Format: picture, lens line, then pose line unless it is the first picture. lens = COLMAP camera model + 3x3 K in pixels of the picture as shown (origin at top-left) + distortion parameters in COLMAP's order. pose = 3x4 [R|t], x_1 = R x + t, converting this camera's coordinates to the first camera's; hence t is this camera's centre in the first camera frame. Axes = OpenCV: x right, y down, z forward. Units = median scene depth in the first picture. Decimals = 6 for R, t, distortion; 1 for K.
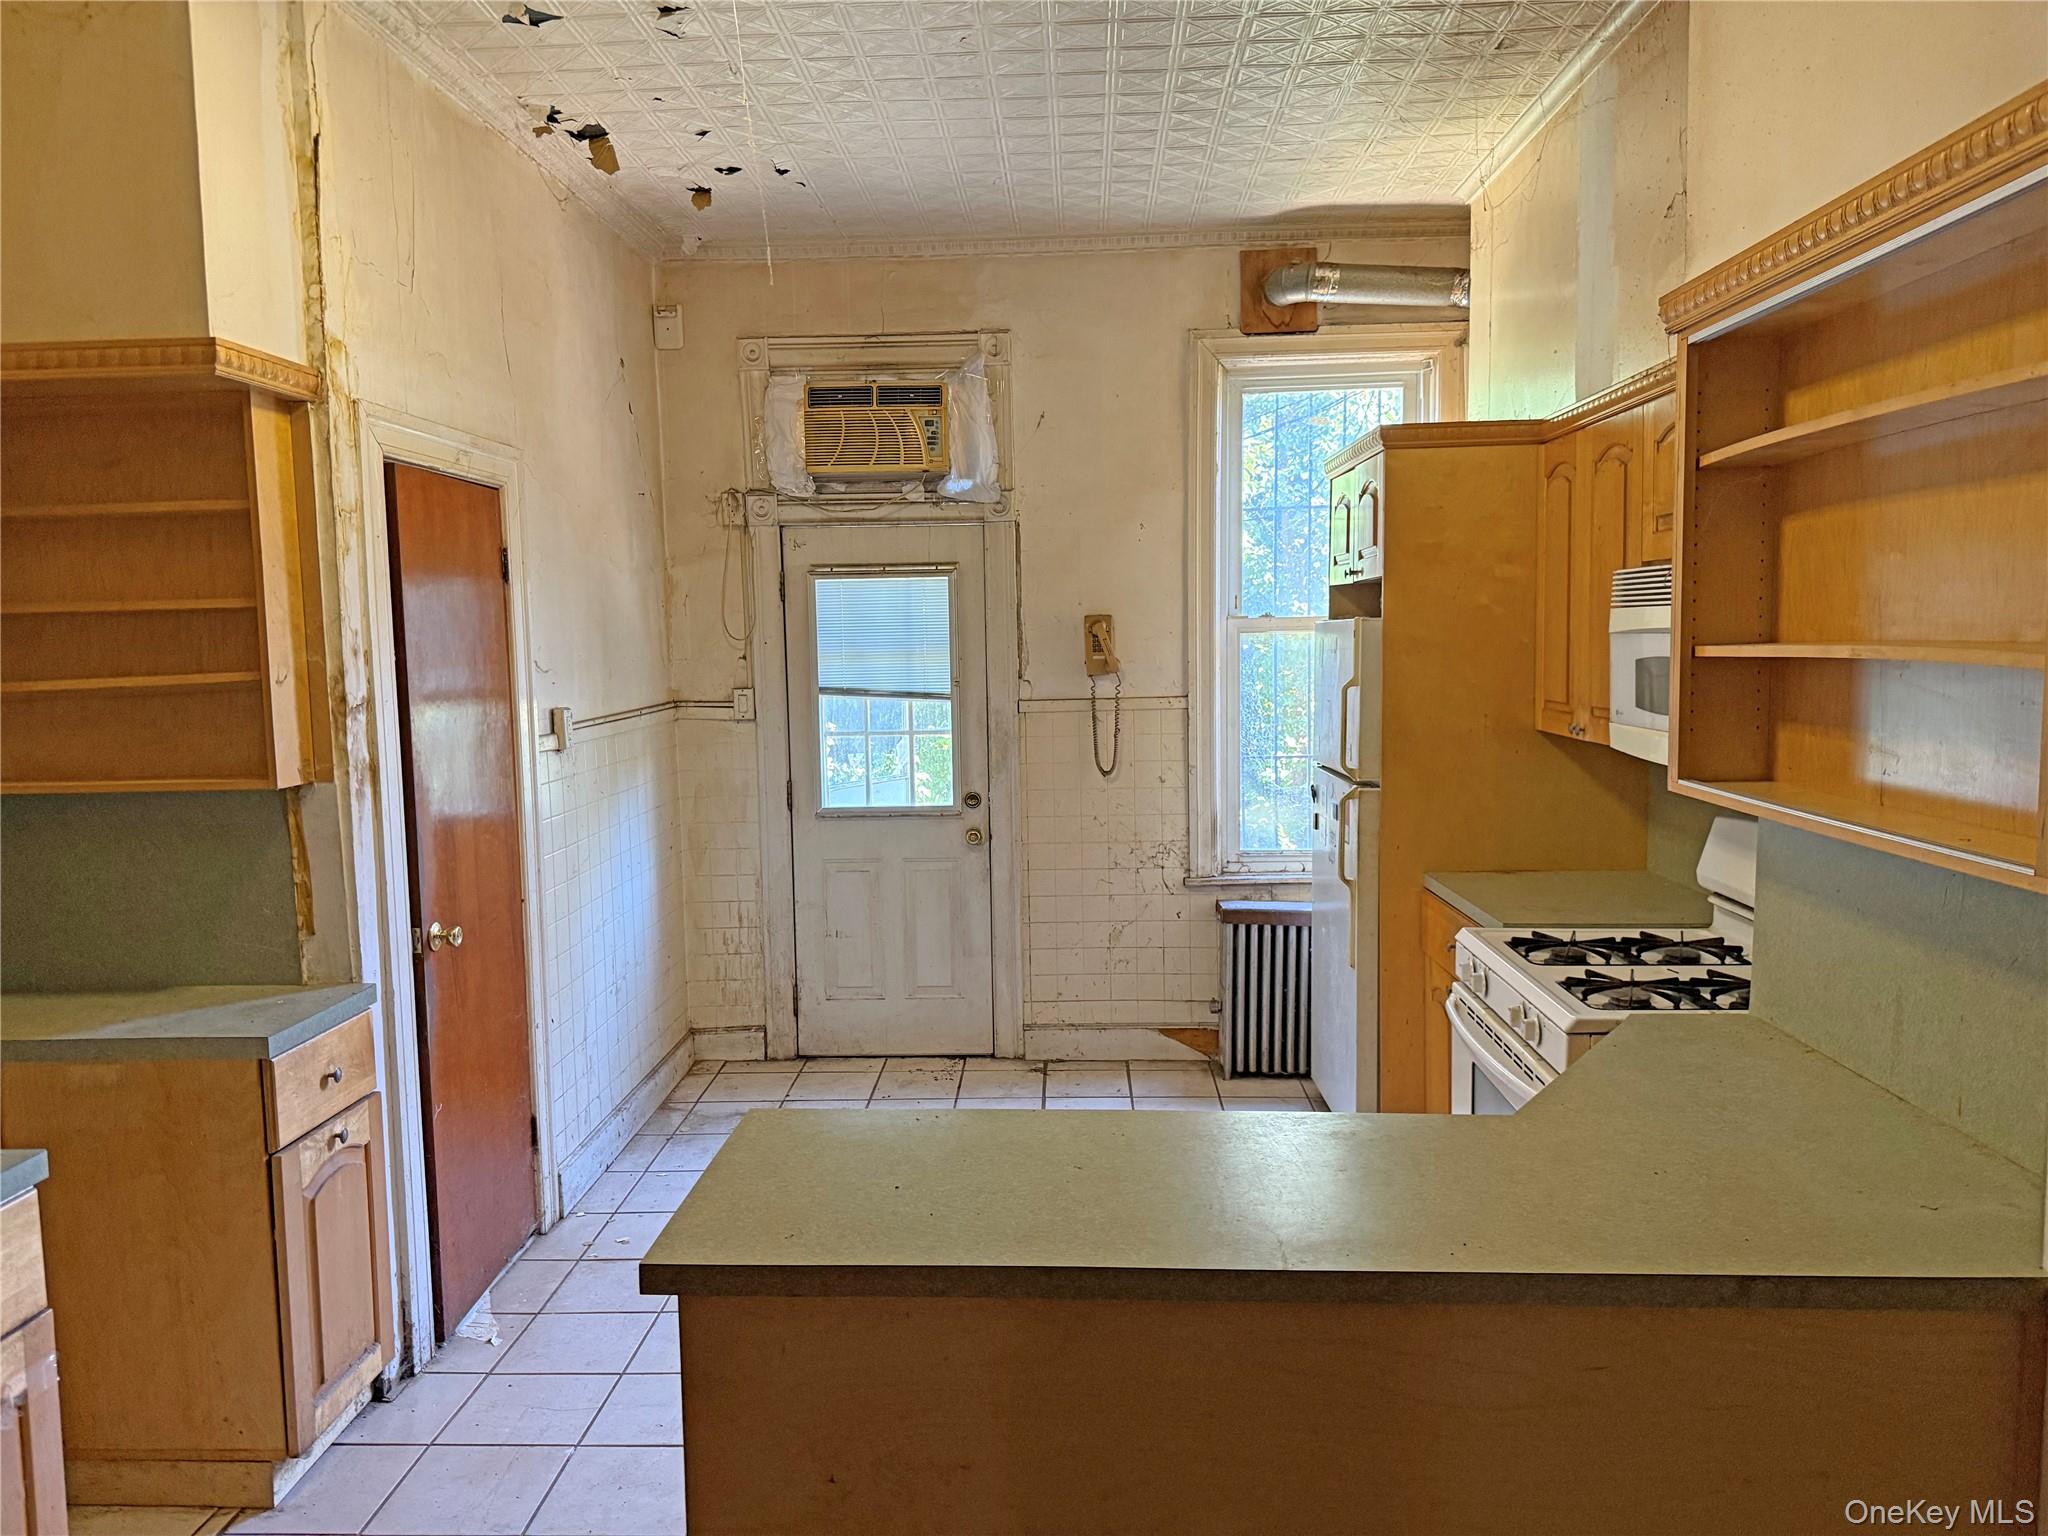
lens RADIAL K [[1407.2, 0, 1024.0], [0, 1407.2, 768.0], [0, 0, 1]] dist [0.137773, -0.372644]
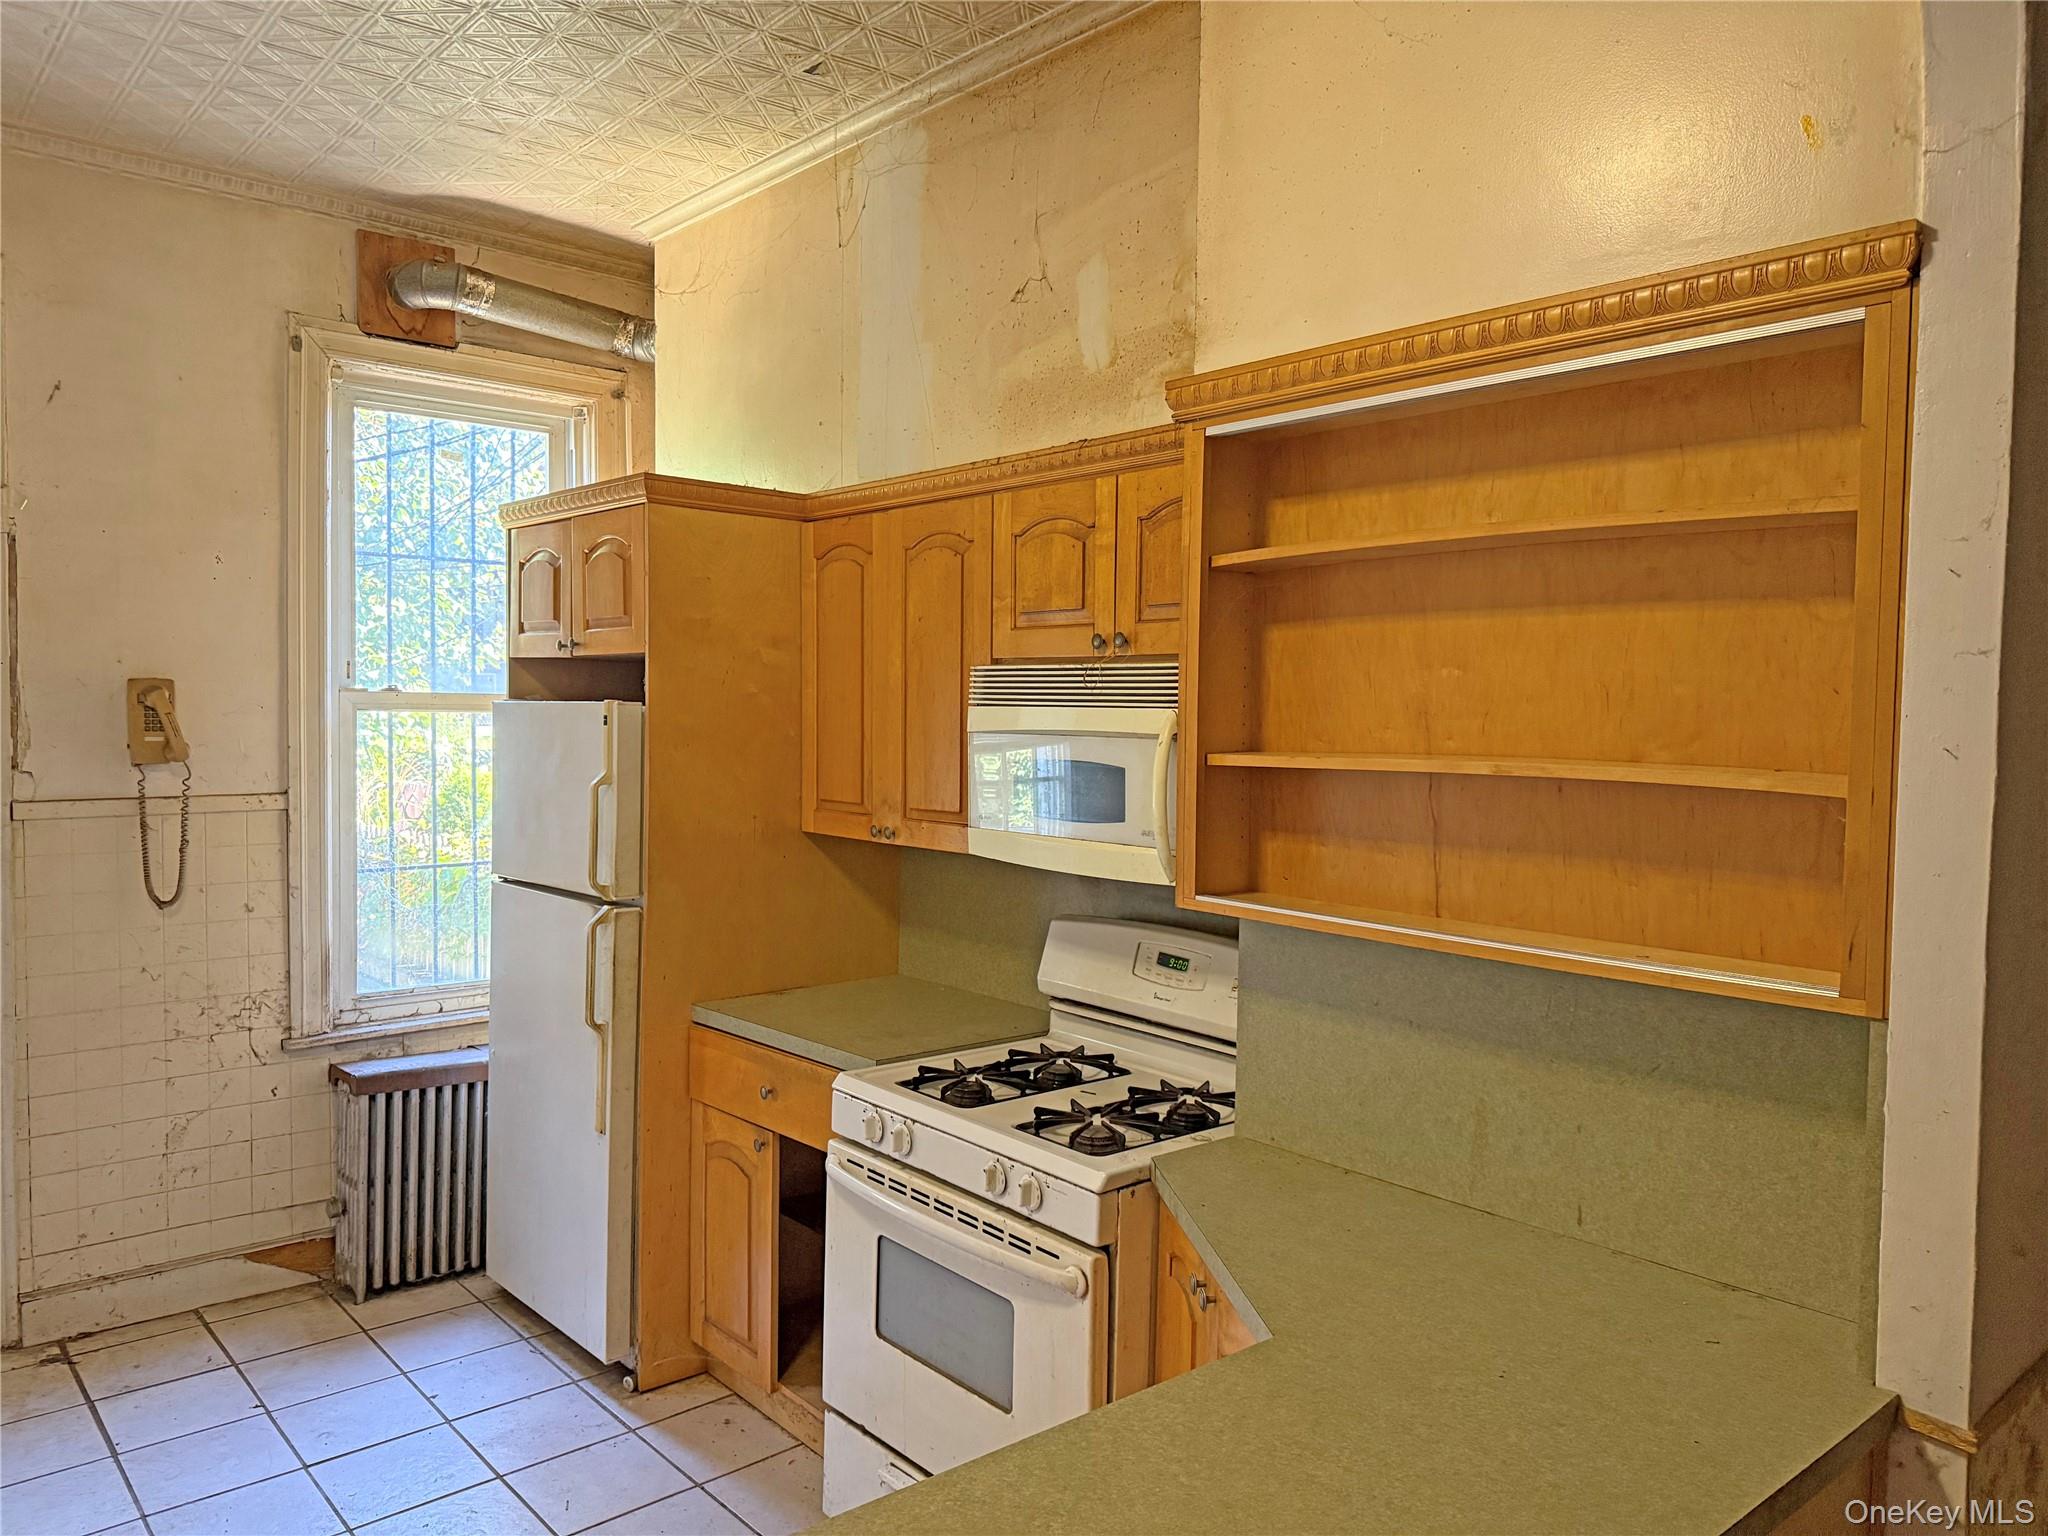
lens RADIAL K [[1438.7, 0, 1025.9], [0, 1438.7, 758.5], [0, 0, 1]] dist [0.005851, -0.021650]
pose [[0.716733, 0.005862, 0.697323, -0.136630], [0.036253, 0.998299, -0.045654, -0.020892], [-0.696405, 0.058001, 0.715301, 0.191829]]
